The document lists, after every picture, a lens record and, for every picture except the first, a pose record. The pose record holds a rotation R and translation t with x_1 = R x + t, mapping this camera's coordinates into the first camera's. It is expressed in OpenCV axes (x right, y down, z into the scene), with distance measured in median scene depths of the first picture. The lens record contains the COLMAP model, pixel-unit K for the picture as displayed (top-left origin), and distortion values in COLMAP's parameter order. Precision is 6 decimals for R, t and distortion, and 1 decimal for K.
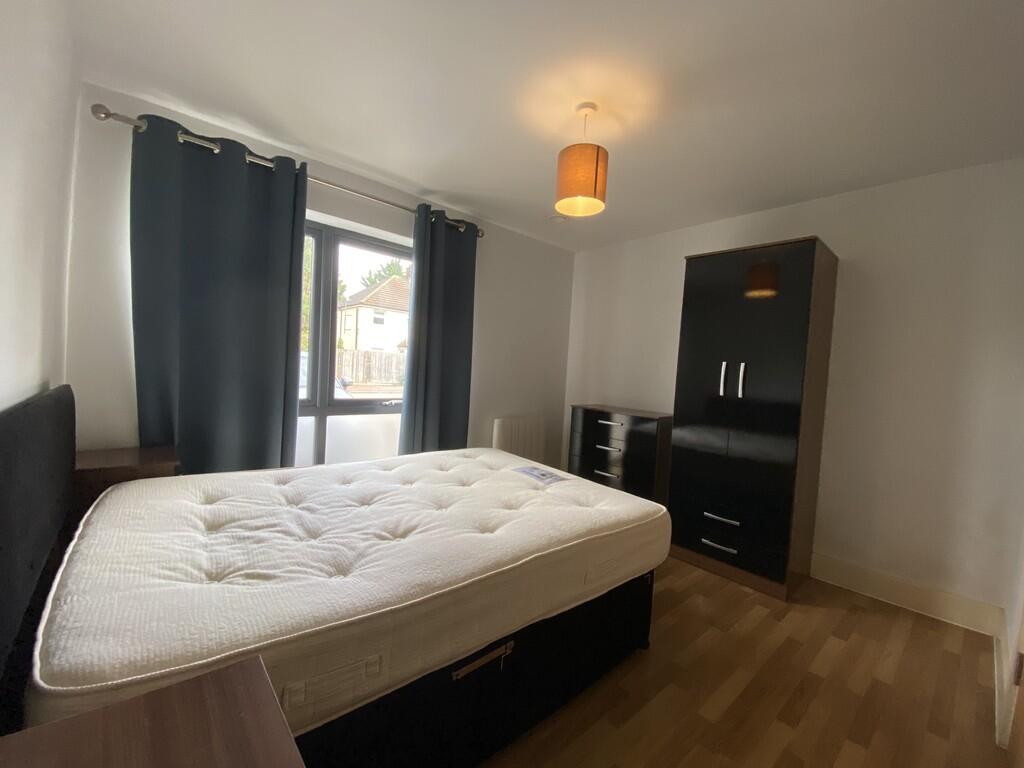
lens RADIAL K [[420.8, 0, 507.7], [0, 420.8, 382.4], [0, 0, 1]] dist [-0.003022, -0.005057]
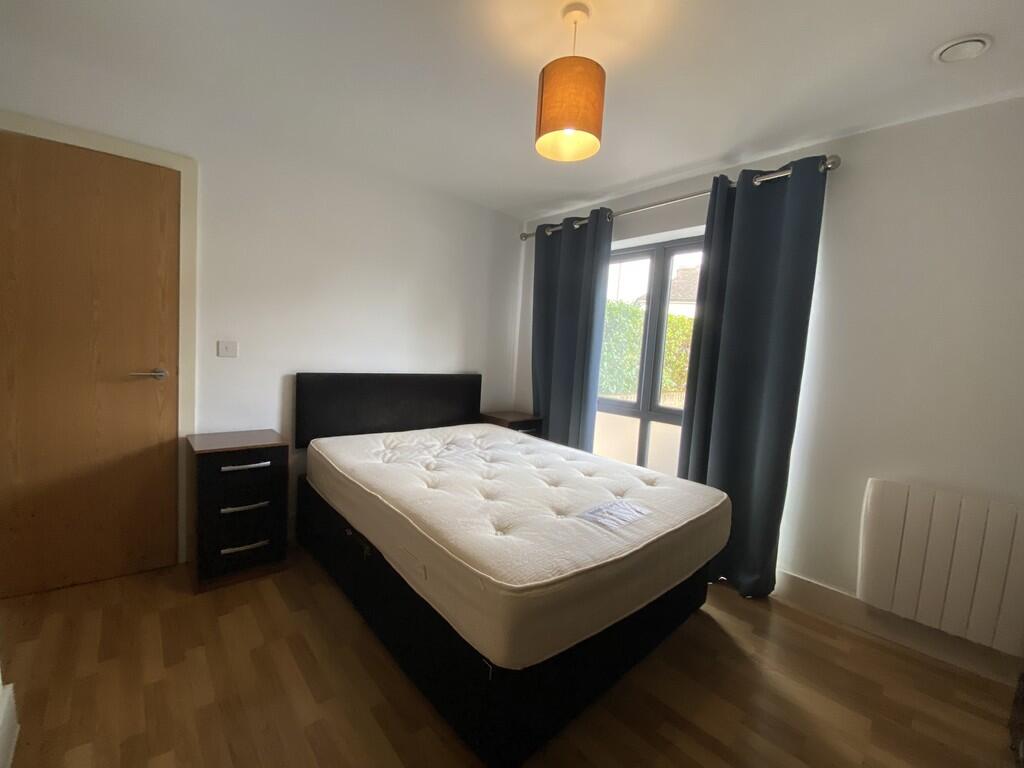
lens RADIAL K [[420.8, 0, 512.1], [0, 420.8, 384.8], [0, 0, 1]] dist [-0.003022, -0.005057]
pose [[0.003640, 0.017566, -0.999839, 0.874251], [-0.095701, 0.995263, 0.017137, 0.006404], [0.995403, 0.095624, 0.005303, 0.881424]]
